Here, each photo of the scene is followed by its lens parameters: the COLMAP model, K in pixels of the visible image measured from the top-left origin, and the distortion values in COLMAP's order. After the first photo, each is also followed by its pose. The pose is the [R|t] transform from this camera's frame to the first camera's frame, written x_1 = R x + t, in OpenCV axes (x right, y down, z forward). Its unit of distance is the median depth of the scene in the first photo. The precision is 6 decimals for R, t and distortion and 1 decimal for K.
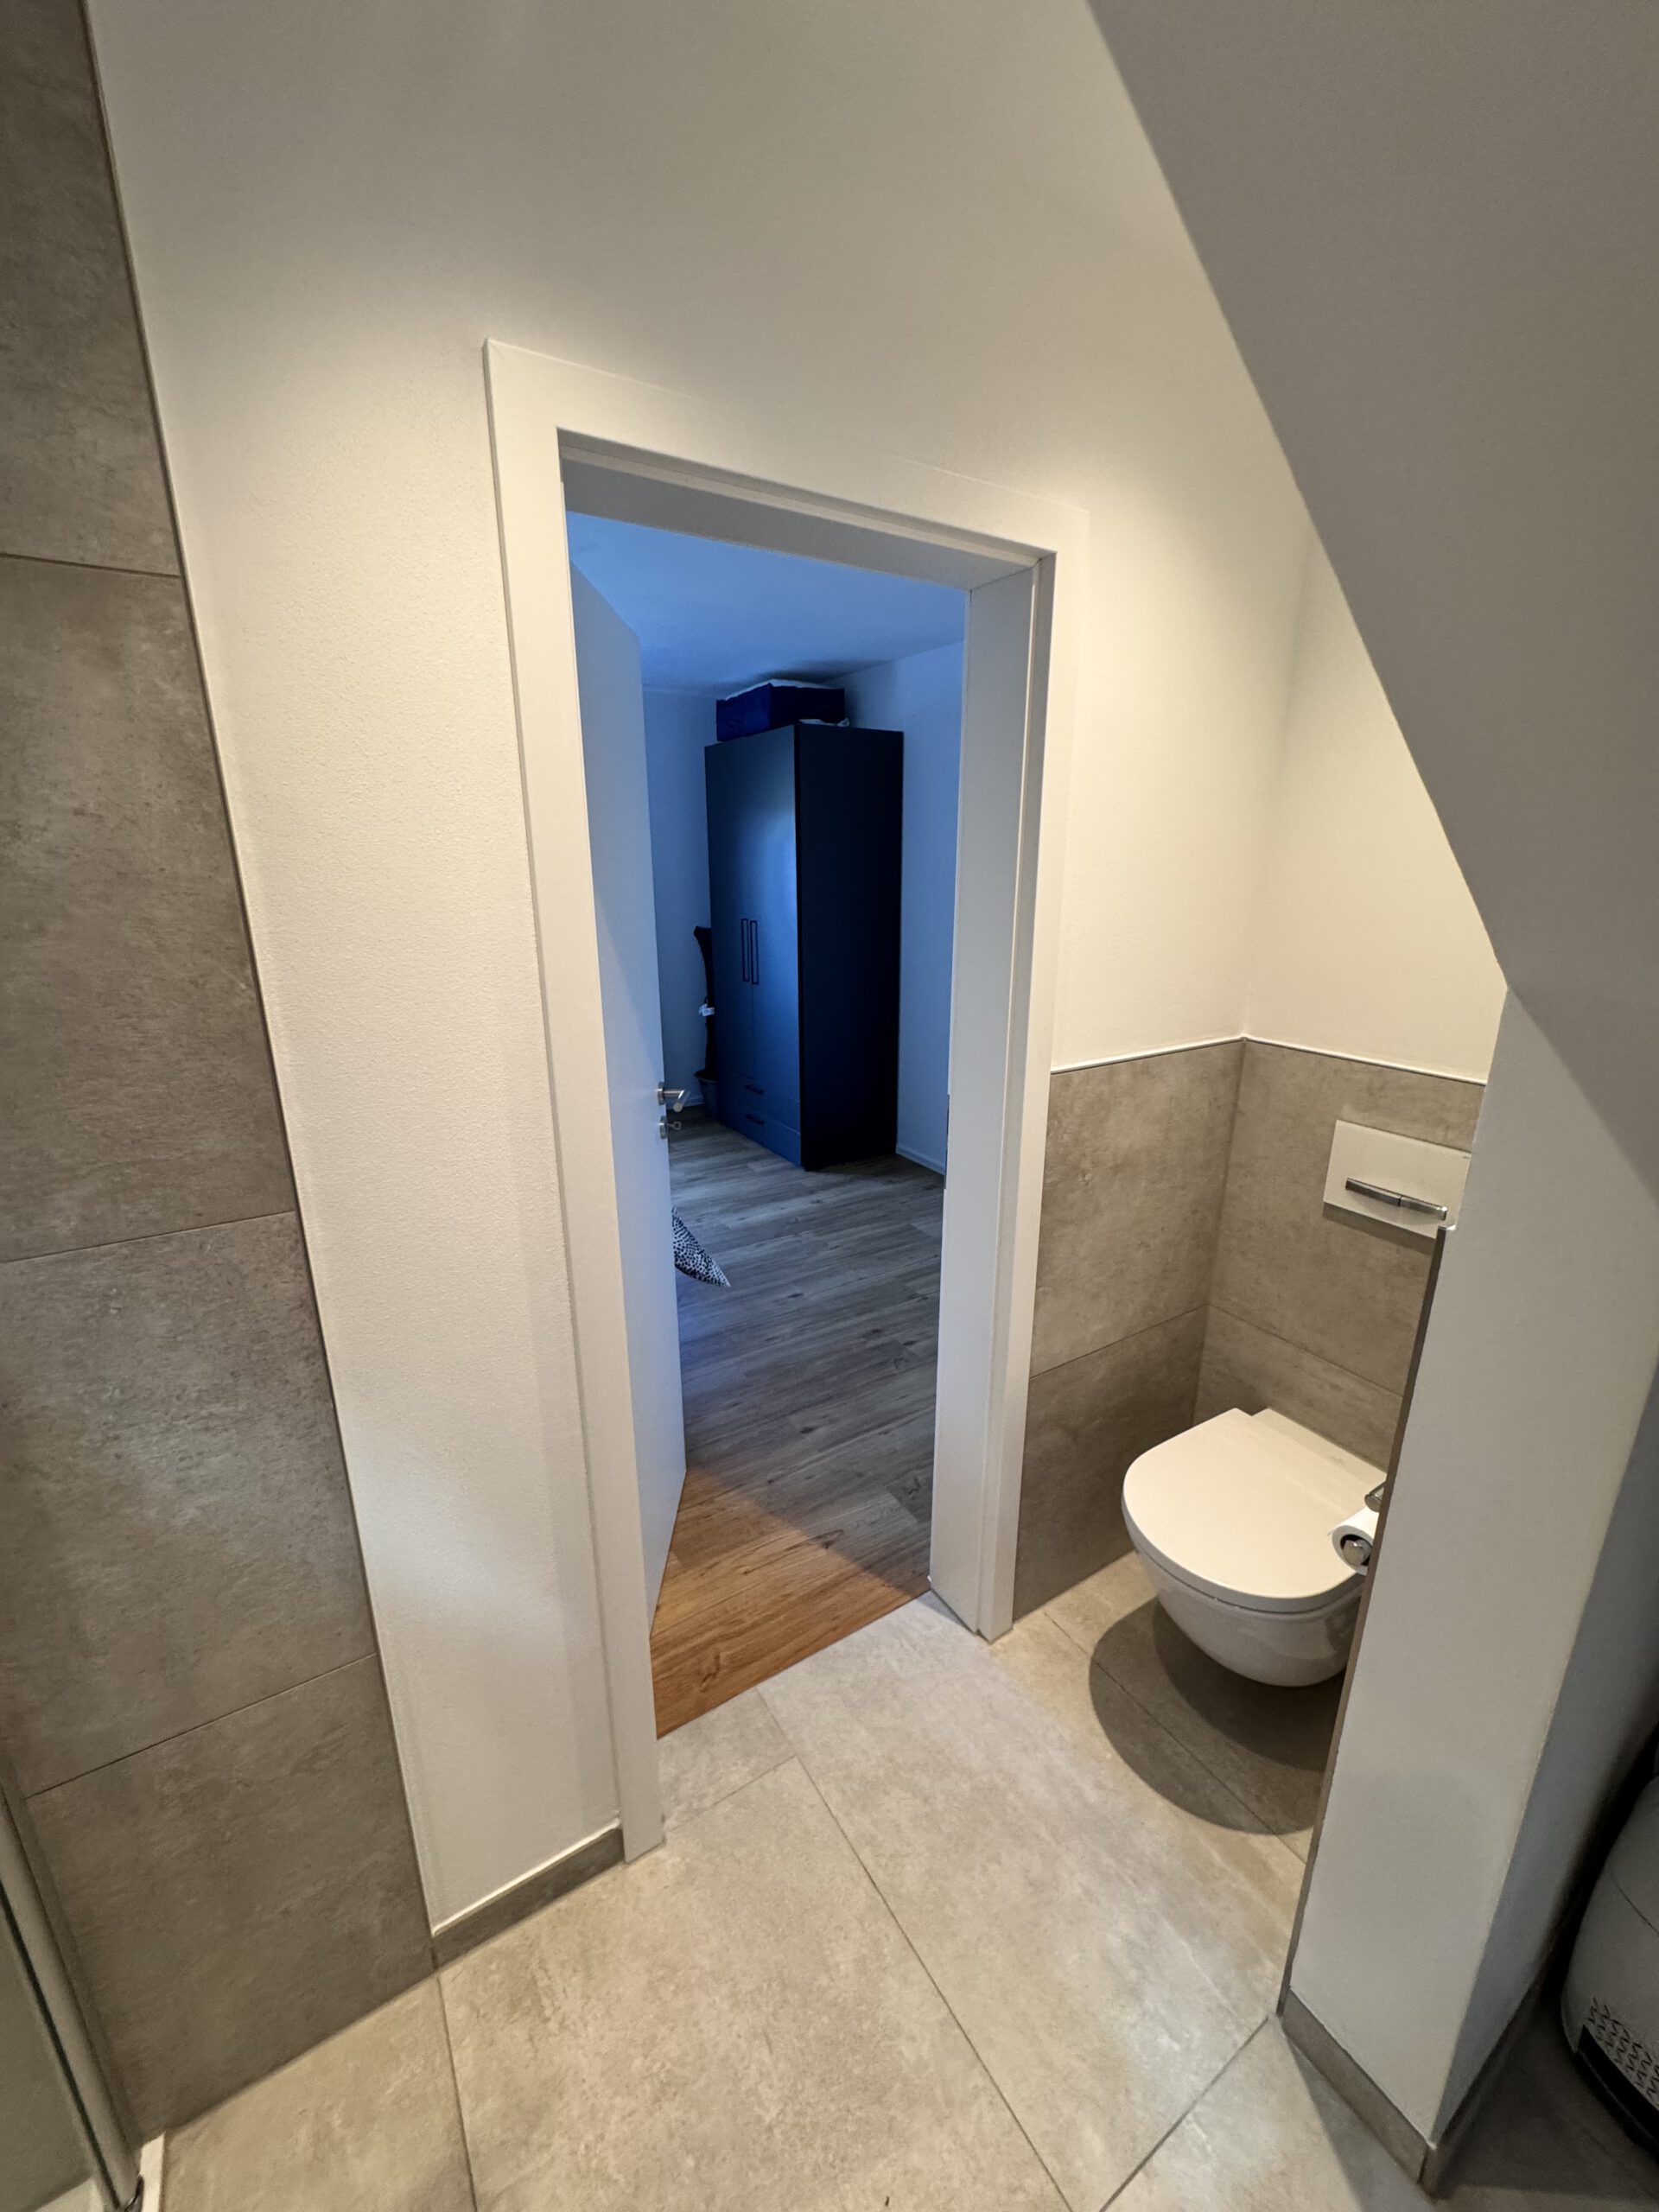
lens RADIAL K [[877.7, 0, 829.5], [0, 877.7, 1106.0], [0, 0, 1]] dist [0.000277, -0.000343]
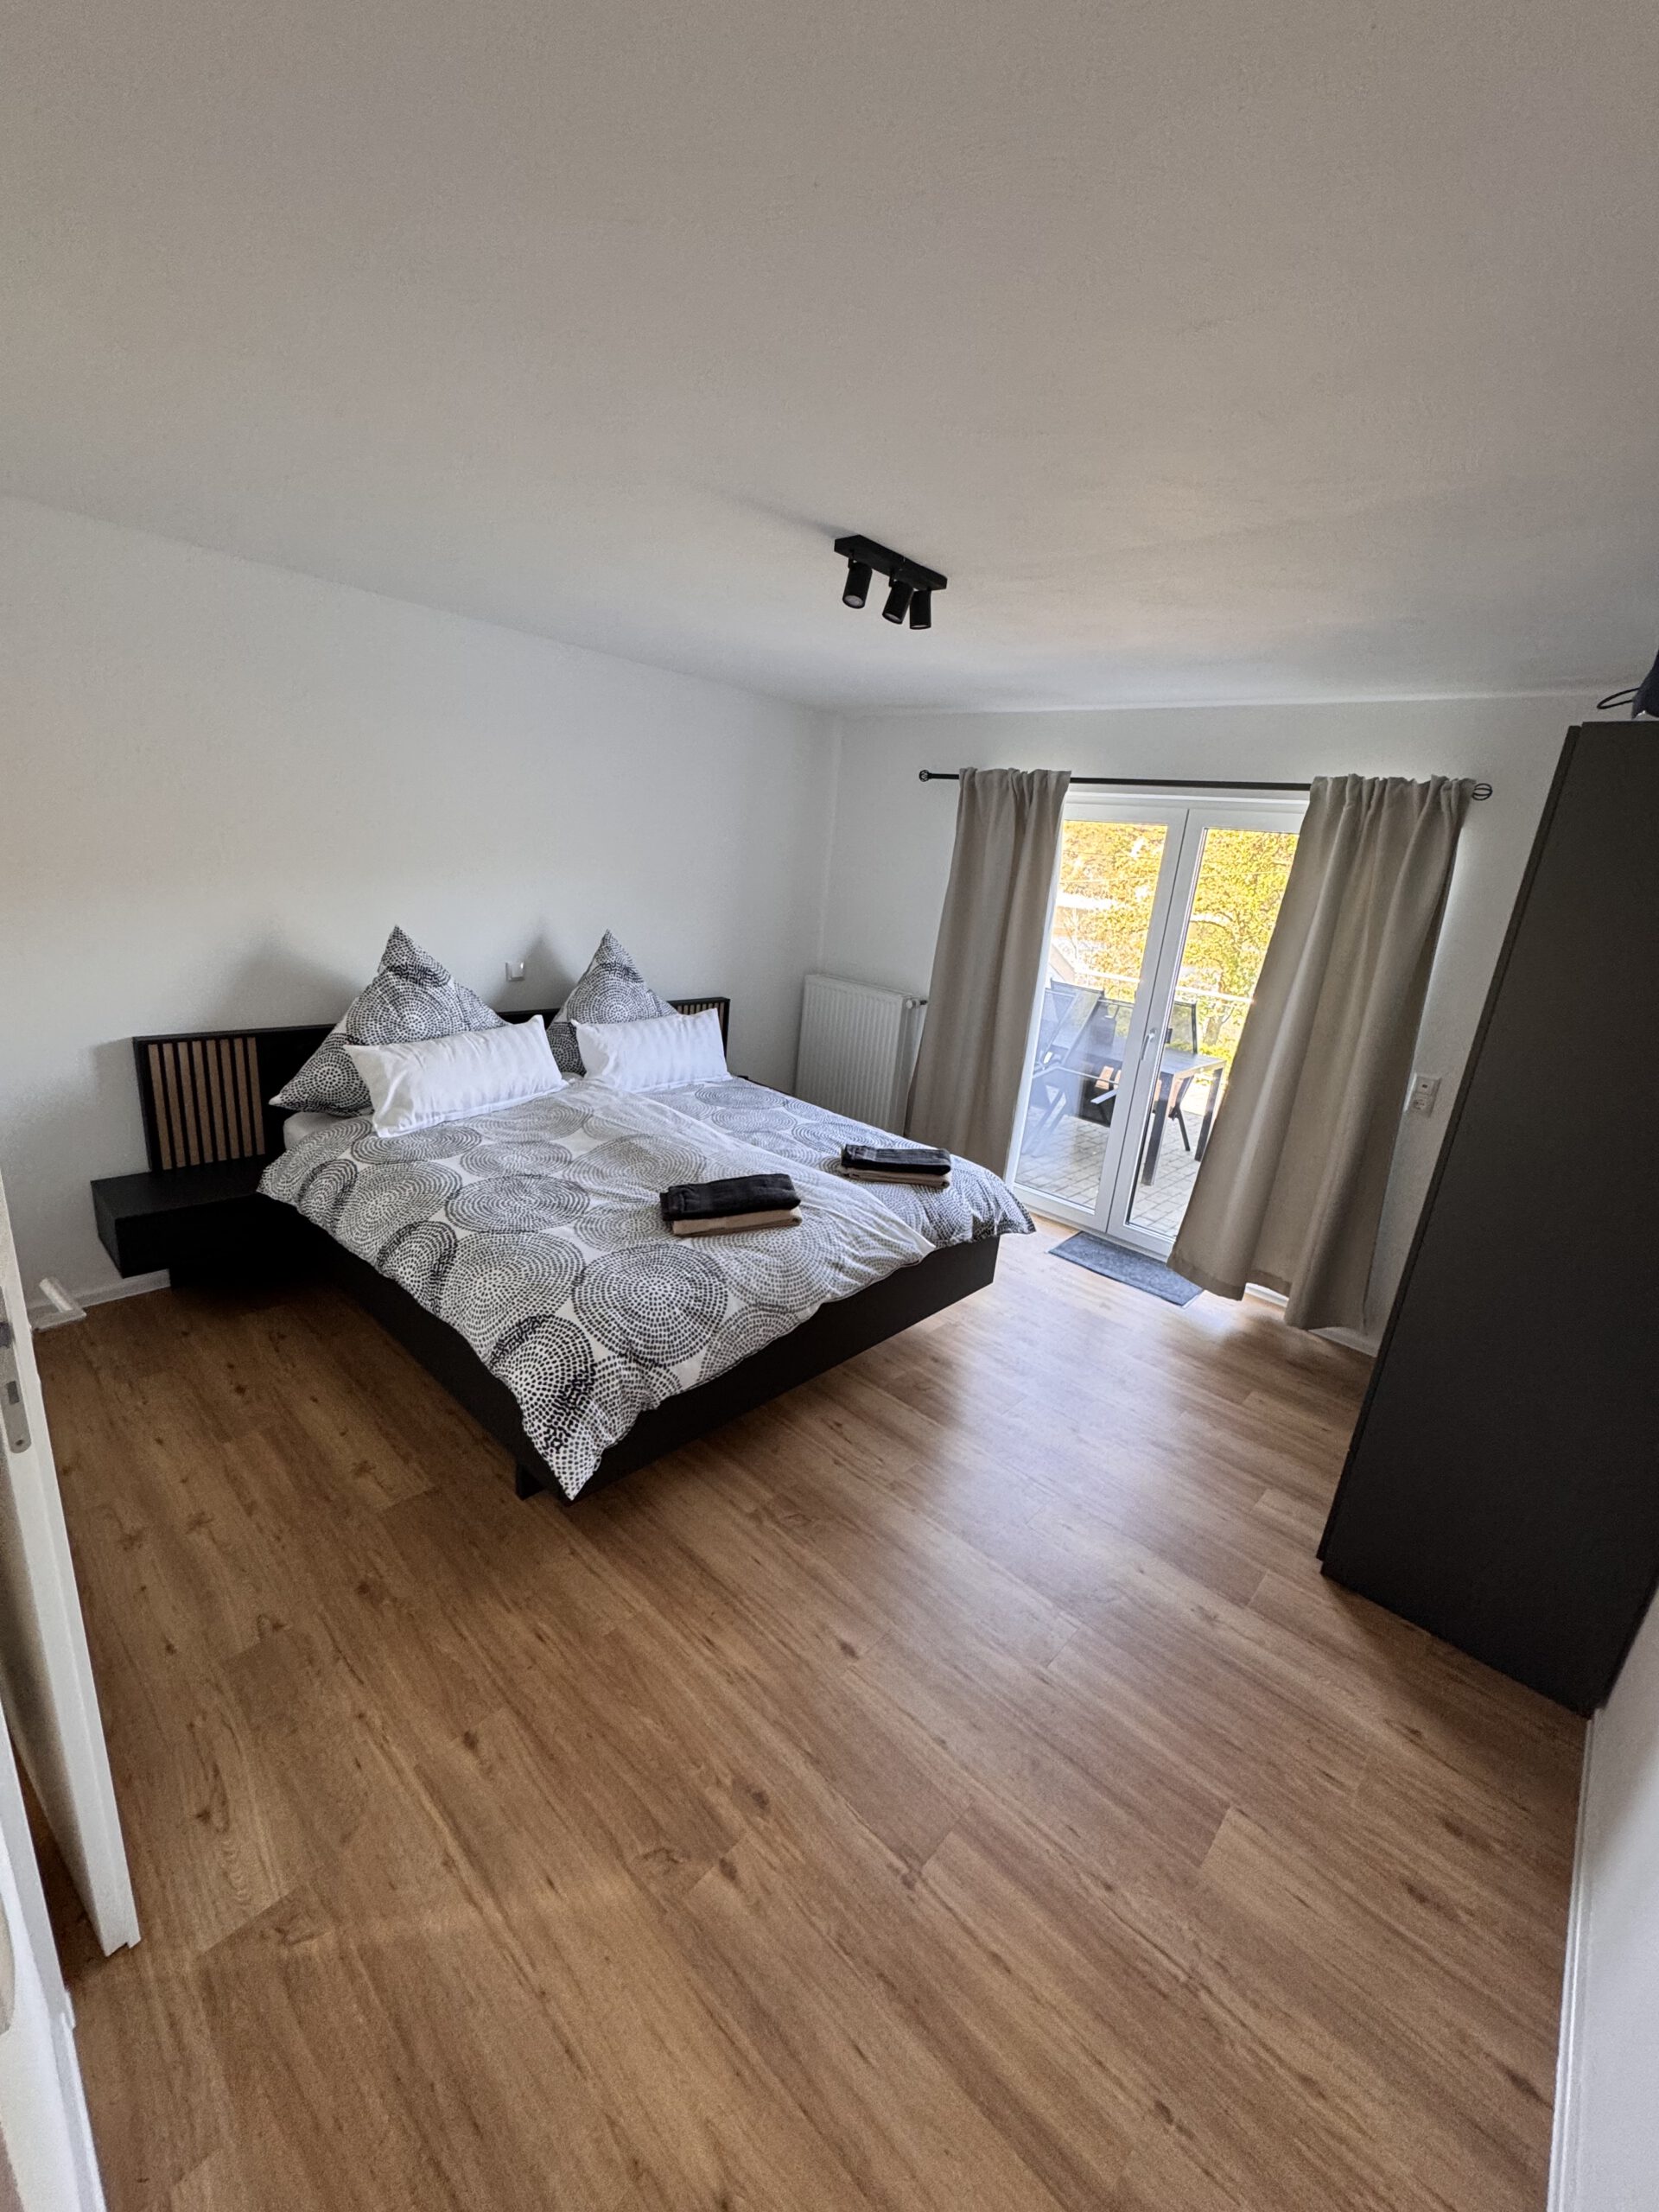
lens RADIAL K [[877.7, 0, 829.5], [0, 877.7, 1106.0], [0, 0, 1]] dist [0.000277, -0.000343]
pose [[0.266359, 0.295478, -0.917467, 0.318690], [-0.357192, 0.914342, 0.190771, -0.191858], [0.895247, 0.276898, 0.349085, 0.514752]]
